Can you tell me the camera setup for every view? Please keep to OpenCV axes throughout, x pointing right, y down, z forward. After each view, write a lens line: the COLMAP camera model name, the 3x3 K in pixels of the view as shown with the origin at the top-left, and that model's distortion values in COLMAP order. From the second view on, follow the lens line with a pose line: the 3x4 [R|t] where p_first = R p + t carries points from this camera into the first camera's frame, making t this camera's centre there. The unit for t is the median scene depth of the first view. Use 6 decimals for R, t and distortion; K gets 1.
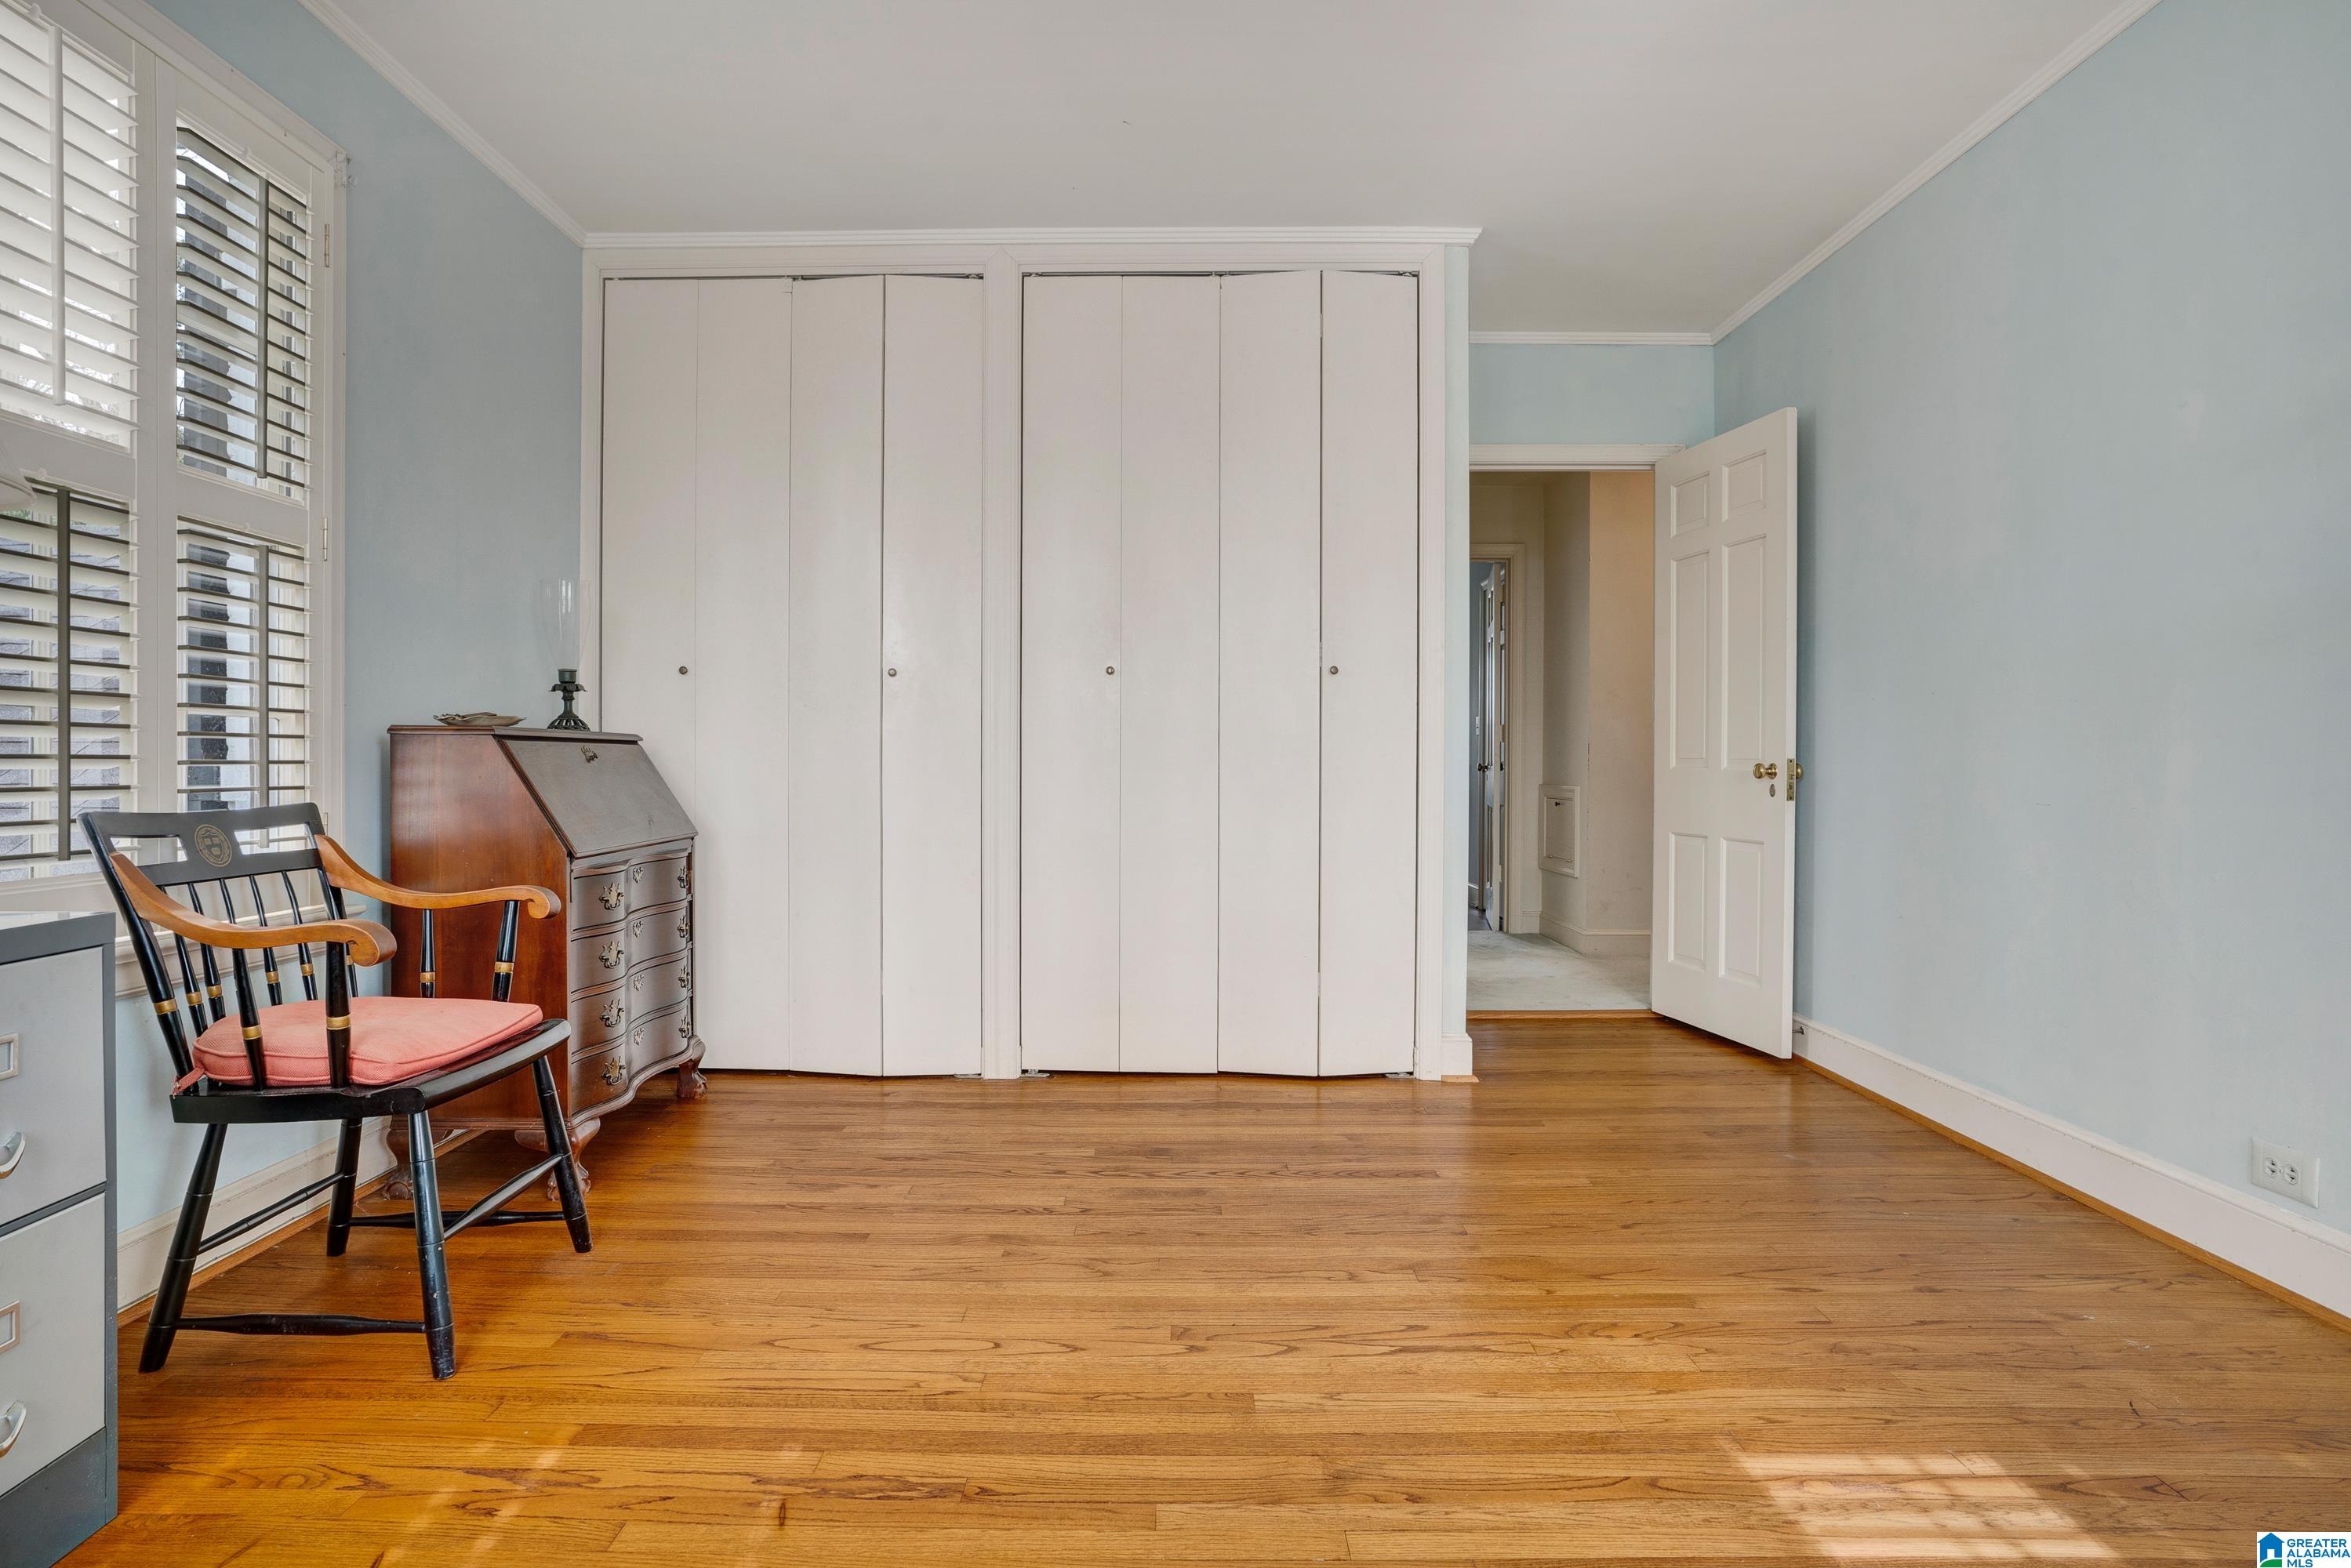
lens RADIAL K [[1276.2, 0, 1152.2], [0, 1276.2, 761.8], [0, 0, 1]] dist [-0.005120, 0.000518]
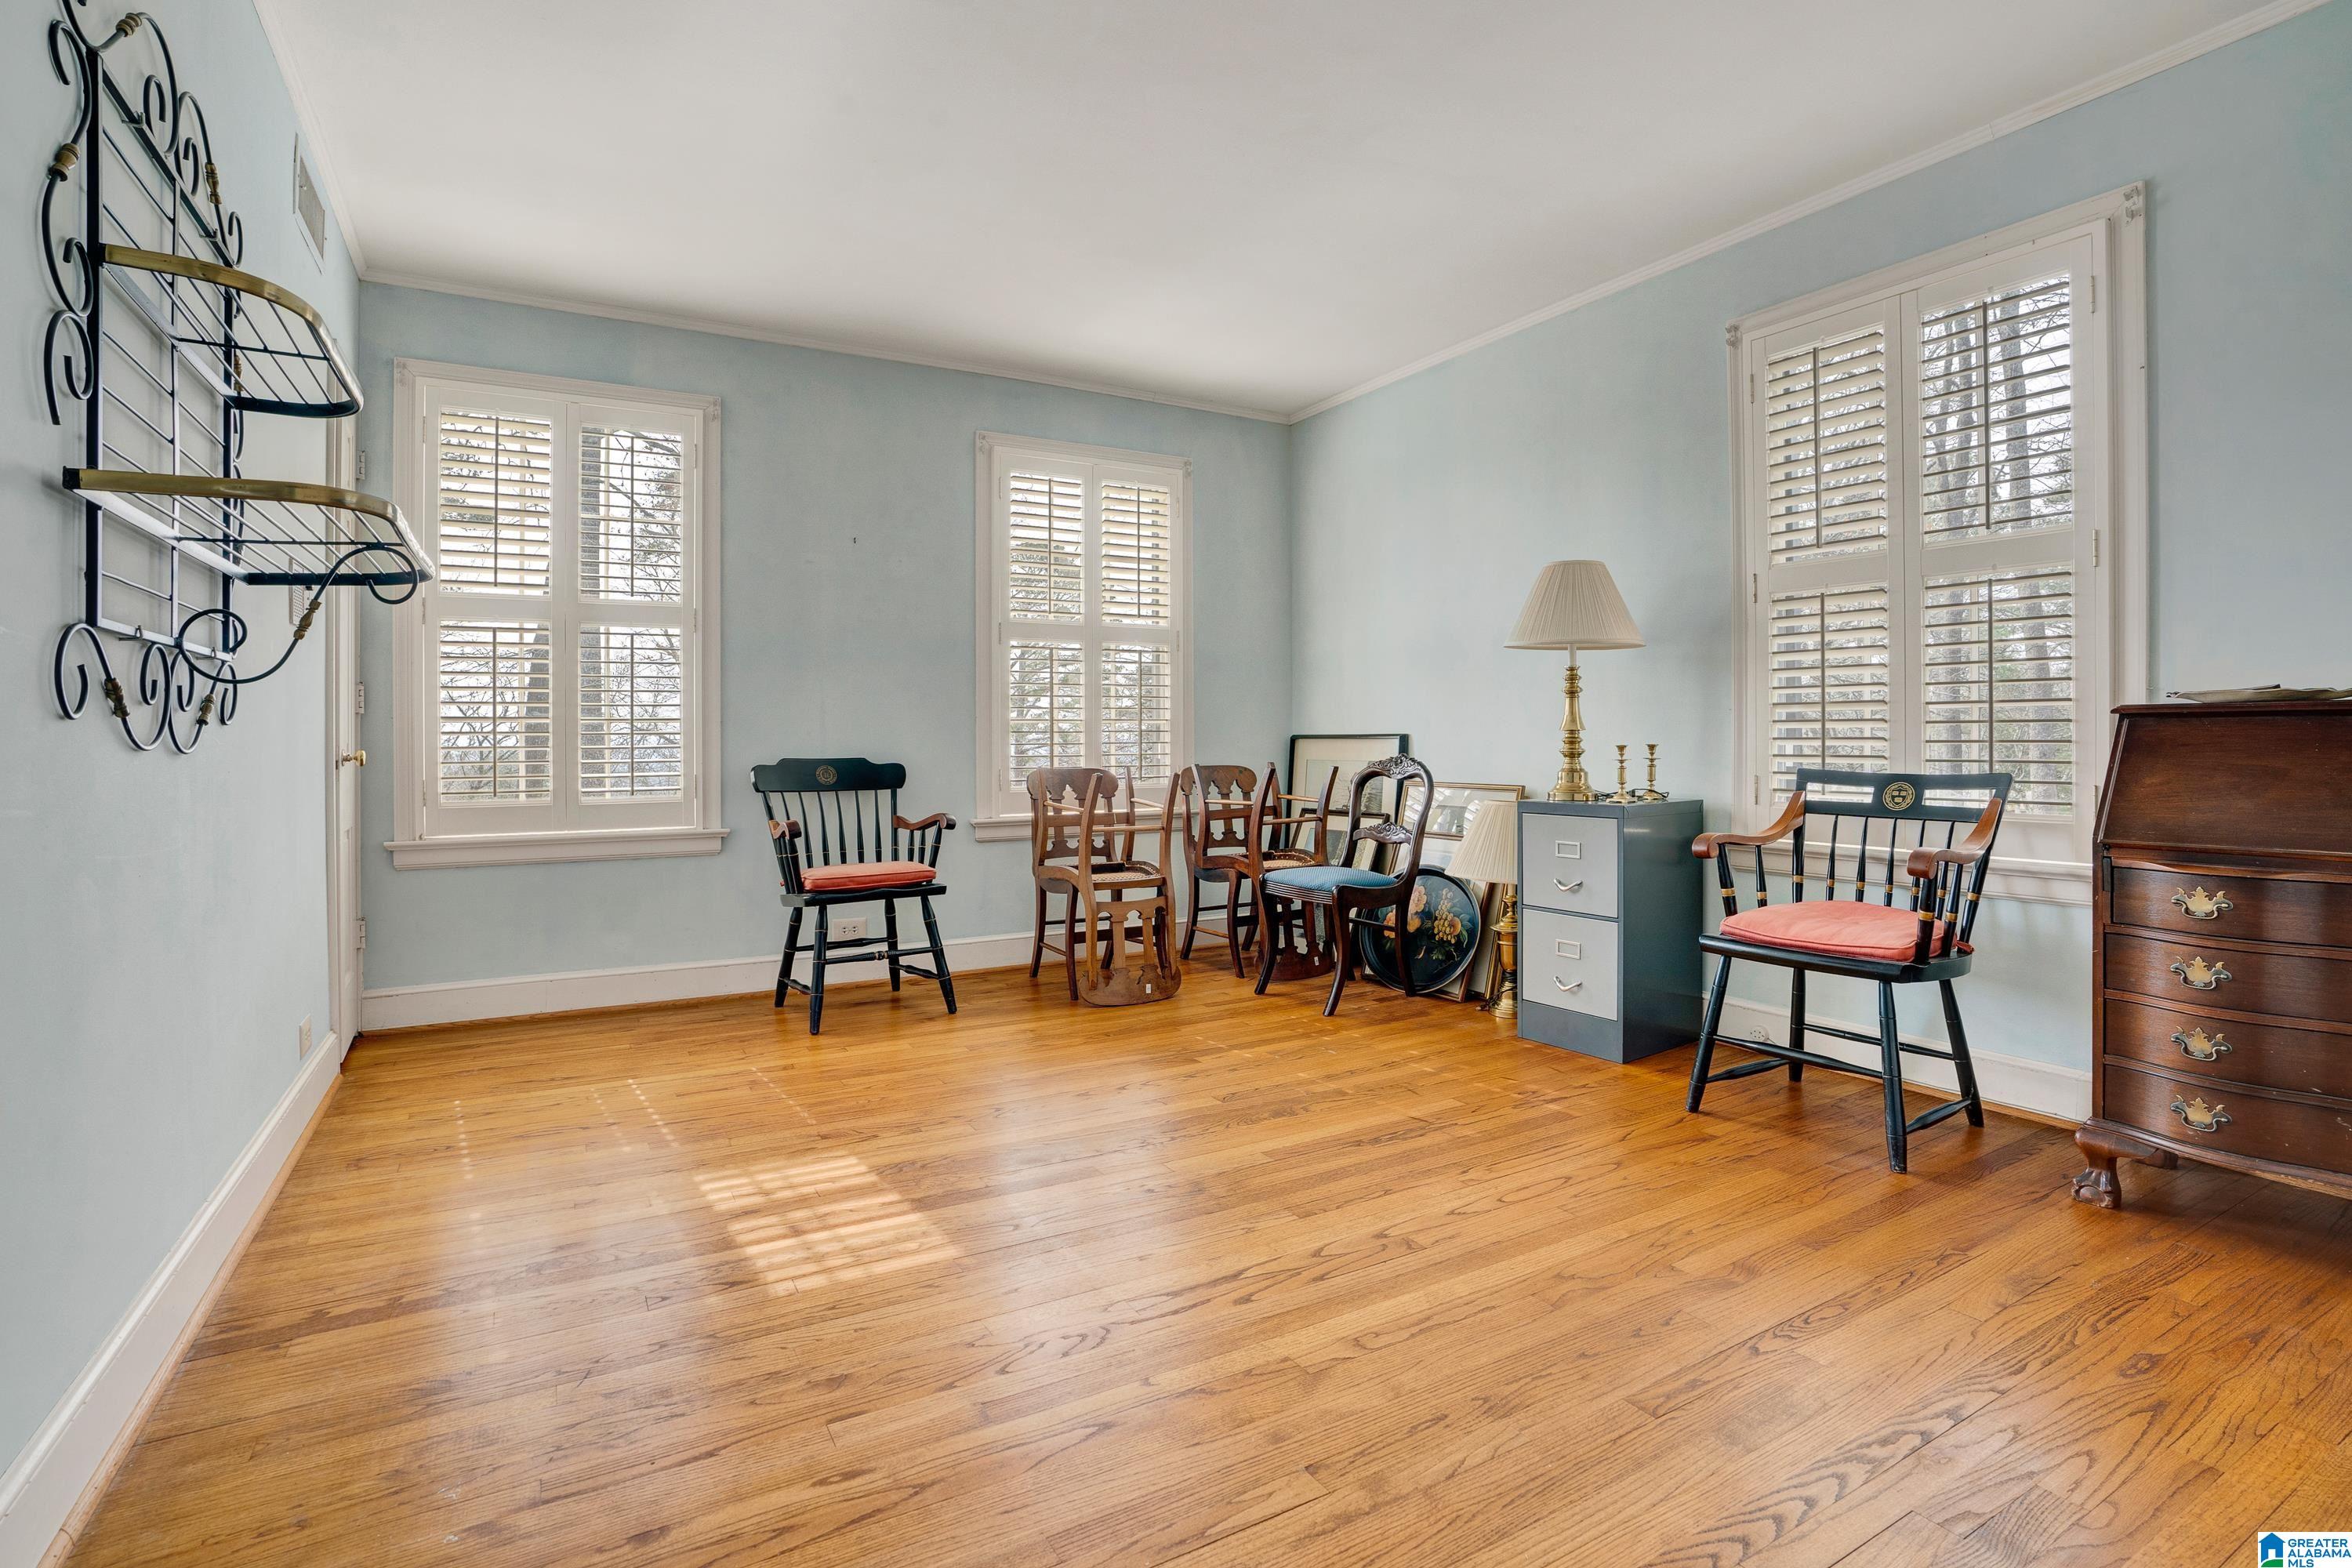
lens RADIAL K [[1136.0, 0, 1155.0], [0, 1136.0, 775.3], [0, 0, 1]] dist [-0.044064, 0.009556]
pose [[-0.866889, 0.014626, -0.498287, 0.819154], [0.003784, 0.999734, 0.022763, 0.007659], [0.498487, 0.017847, -0.866714, 2.008105]]
